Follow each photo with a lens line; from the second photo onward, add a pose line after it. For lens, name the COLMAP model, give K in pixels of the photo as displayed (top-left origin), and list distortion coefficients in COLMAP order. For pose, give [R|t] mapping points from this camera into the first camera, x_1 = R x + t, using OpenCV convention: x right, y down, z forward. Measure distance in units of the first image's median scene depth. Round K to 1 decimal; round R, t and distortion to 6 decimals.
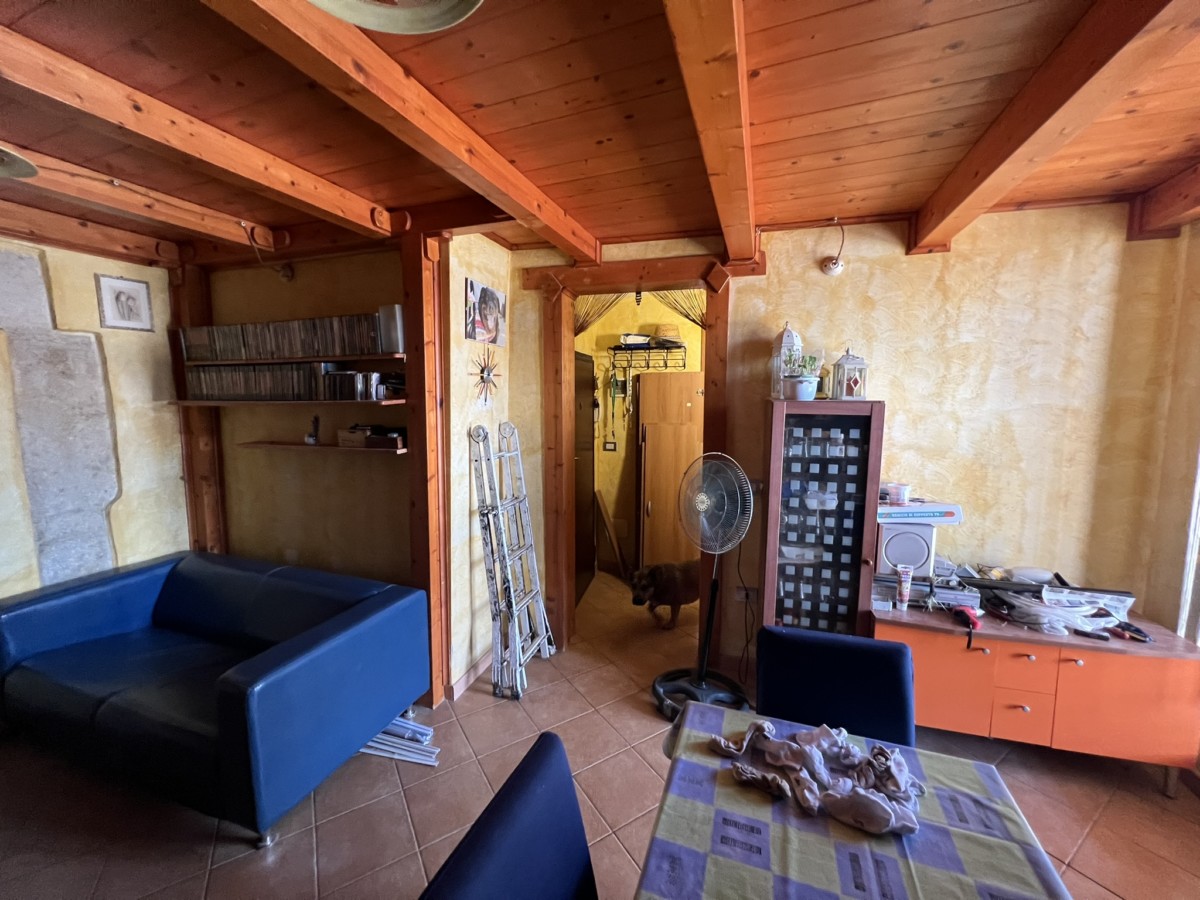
lens RADIAL K [[480.1, 0, 600.9], [0, 480.1, 448.8], [0, 0, 1]] dist [0.003805, 0.000329]
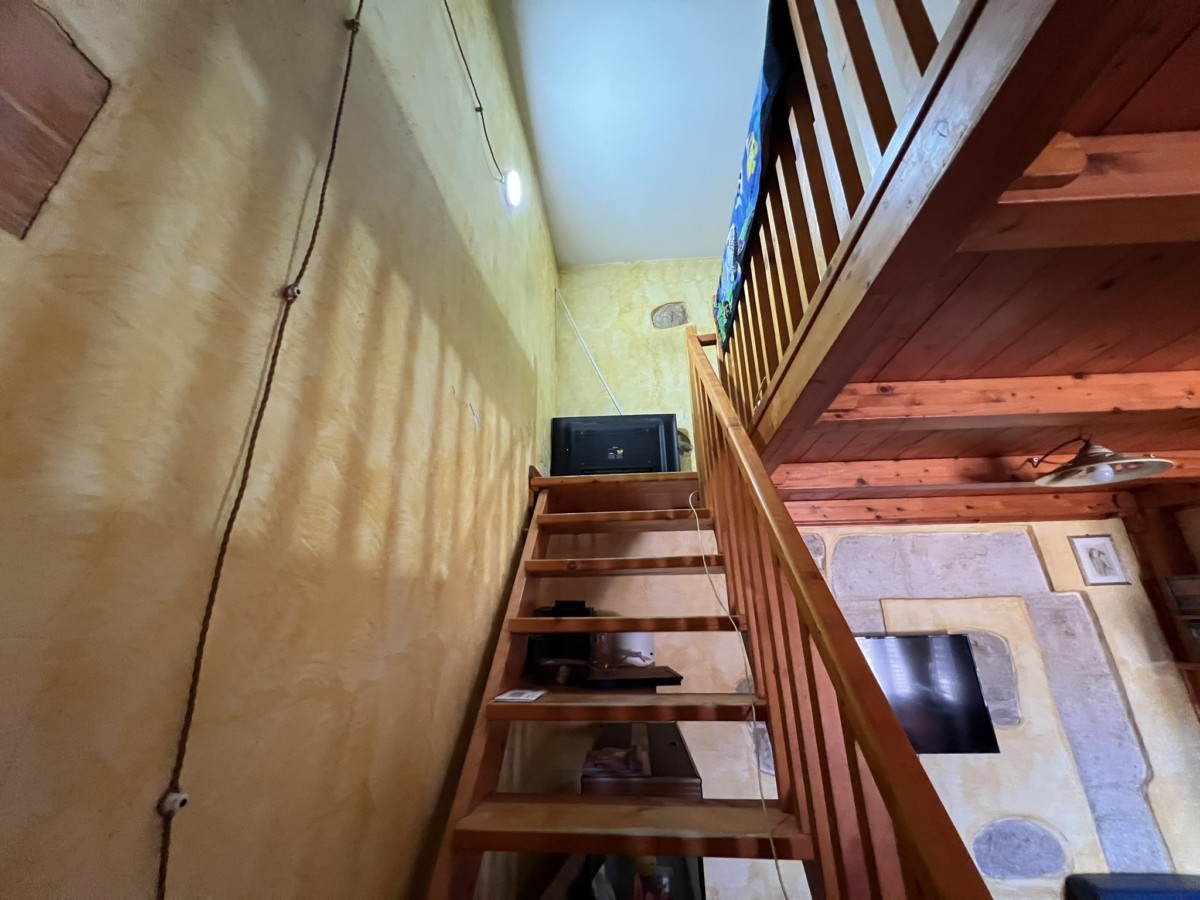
lens RADIAL K [[480.1, 0, 602.8], [0, 480.1, 447.5], [0, 0, 1]] dist [0.003805, 0.000329]
pose [[0.296375, -0.330179, -0.896183, -0.295234], [-0.088006, 0.924907, -0.369866, -0.046229], [0.951008, 0.188489, 0.245062, -0.325707]]
